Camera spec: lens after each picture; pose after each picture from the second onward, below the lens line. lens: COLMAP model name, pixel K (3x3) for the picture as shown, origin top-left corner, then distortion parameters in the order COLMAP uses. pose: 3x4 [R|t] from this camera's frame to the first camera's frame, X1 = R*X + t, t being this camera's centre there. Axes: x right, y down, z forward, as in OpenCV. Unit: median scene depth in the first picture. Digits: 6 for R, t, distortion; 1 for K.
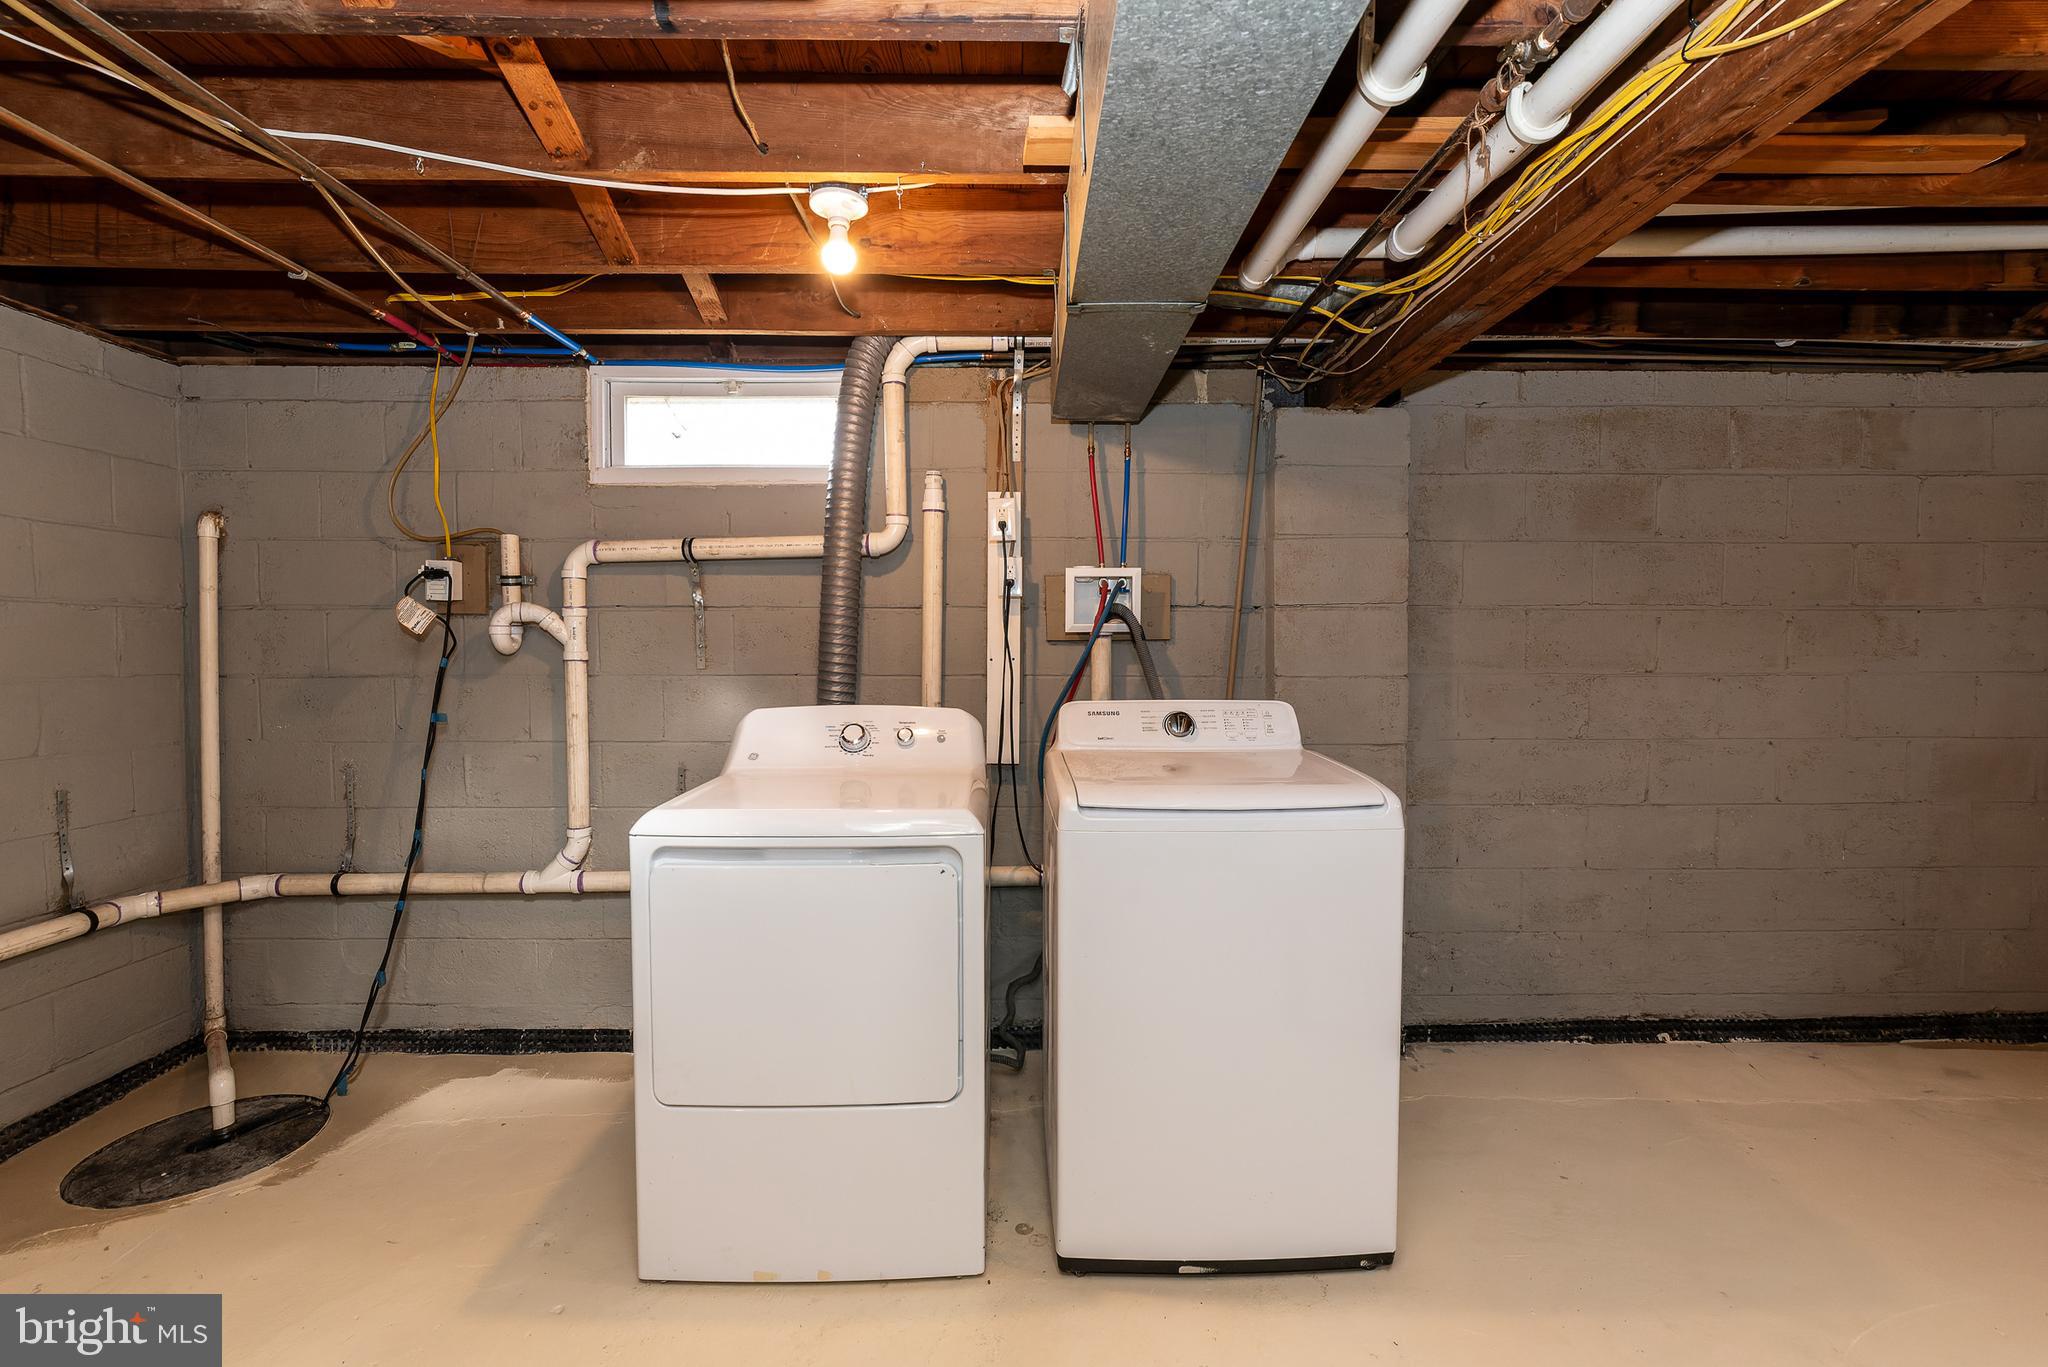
lens RADIAL K [[873.8, 0, 1023.4], [0, 873.8, 685.4], [0, 0, 1]] dist [0.002967, 0.000494]
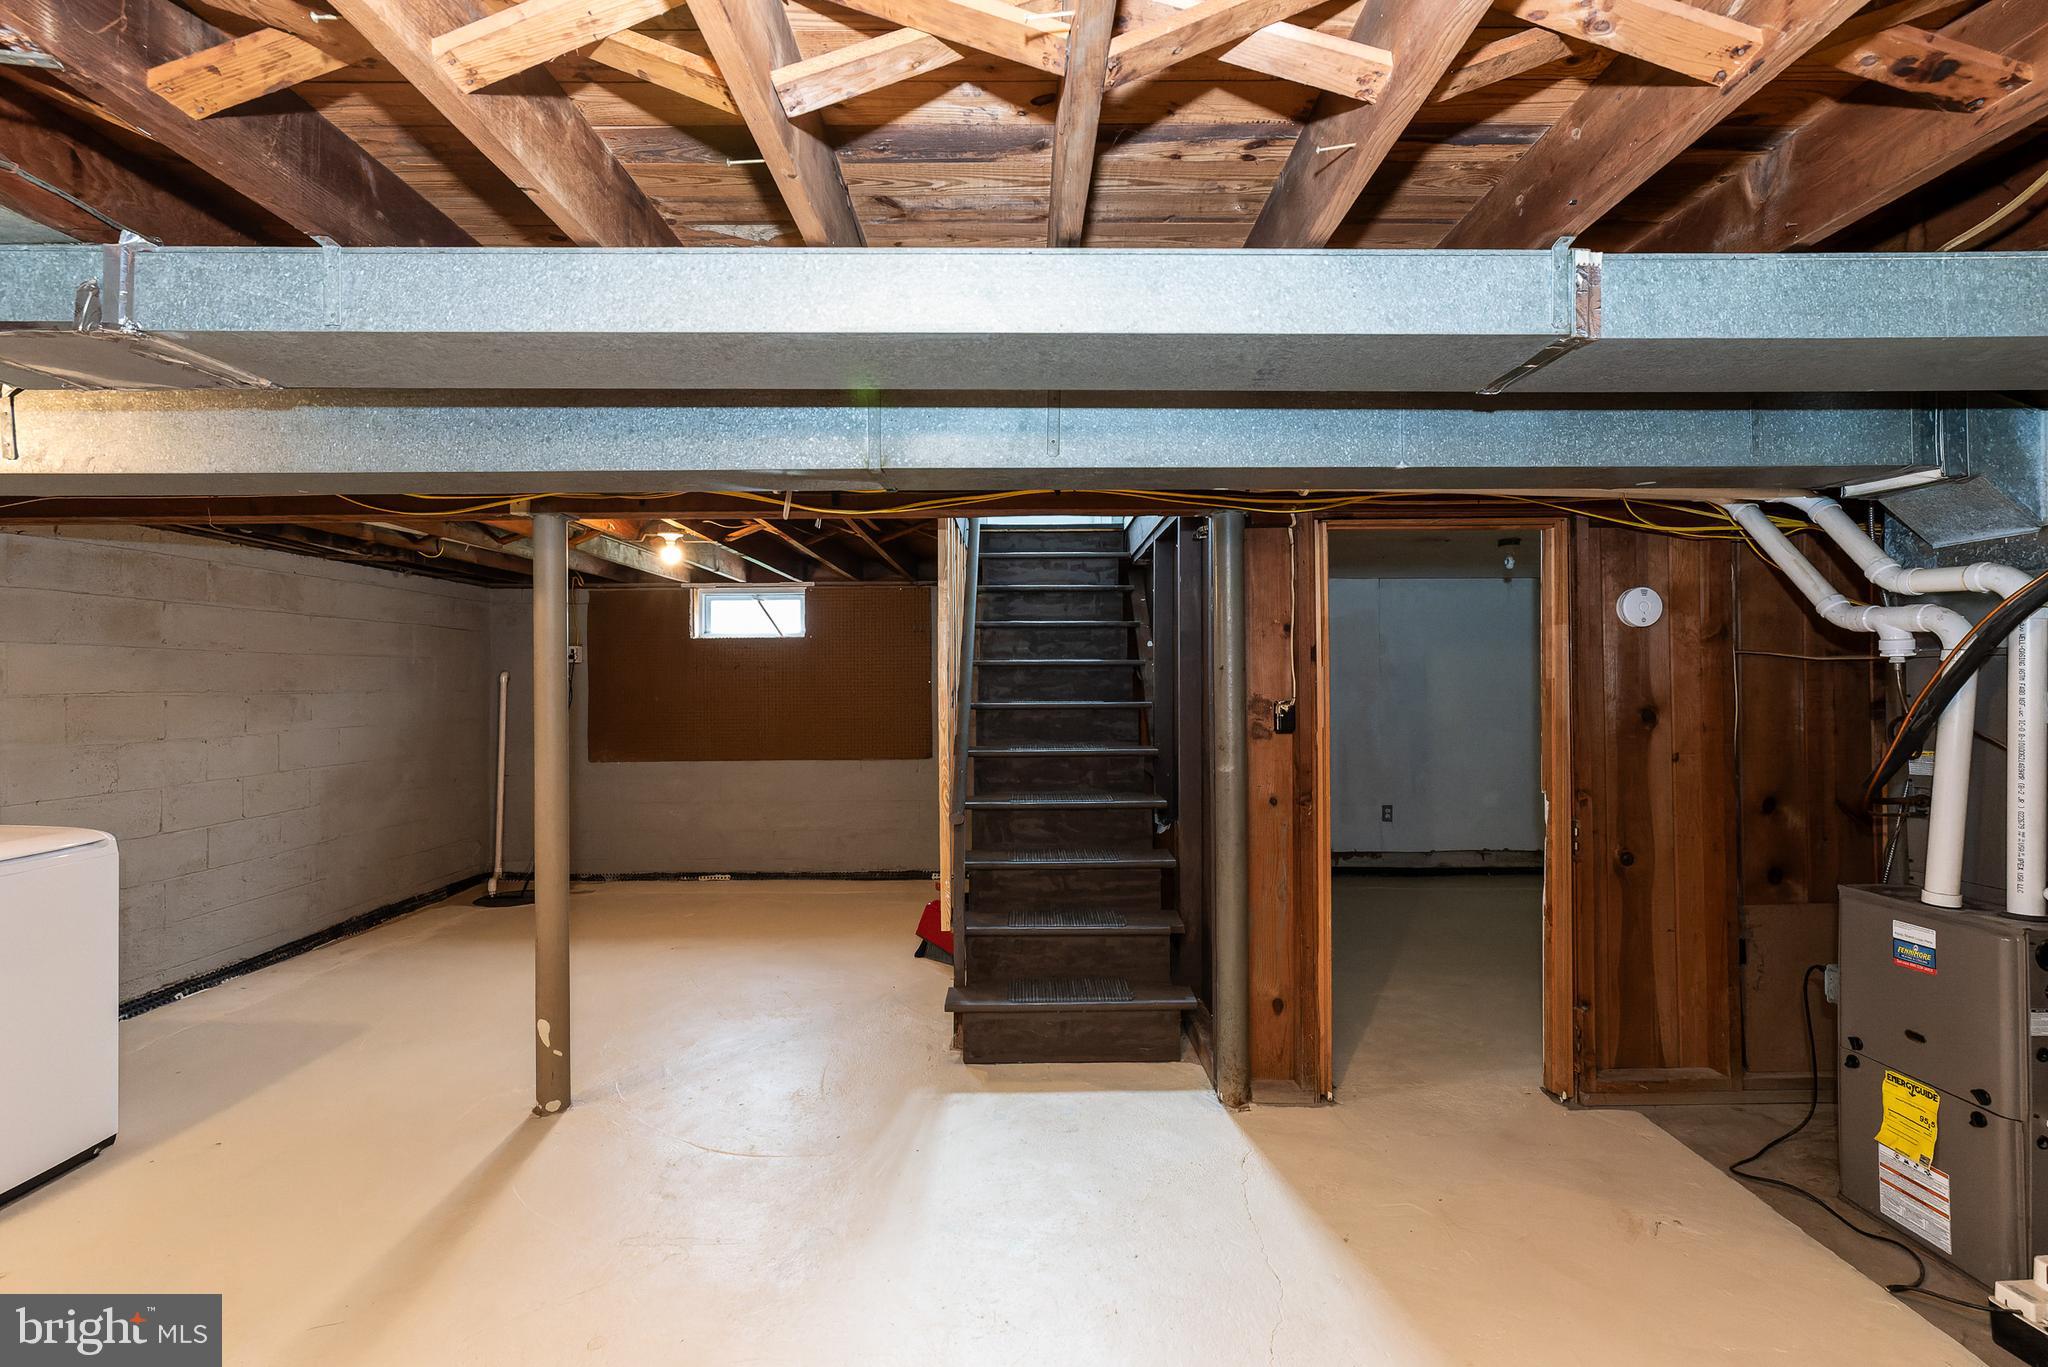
lens RADIAL K [[873.8, 0, 1027.0], [0, 873.8, 682.7], [0, 0, 1]] dist [0.002967, 0.000494]
pose [[-0.006680, 0.000726, 0.999977, -0.709032], [0.043474, 0.999054, -0.000435, -0.045850], [-0.999032, 0.043470, -0.006705, -0.390440]]
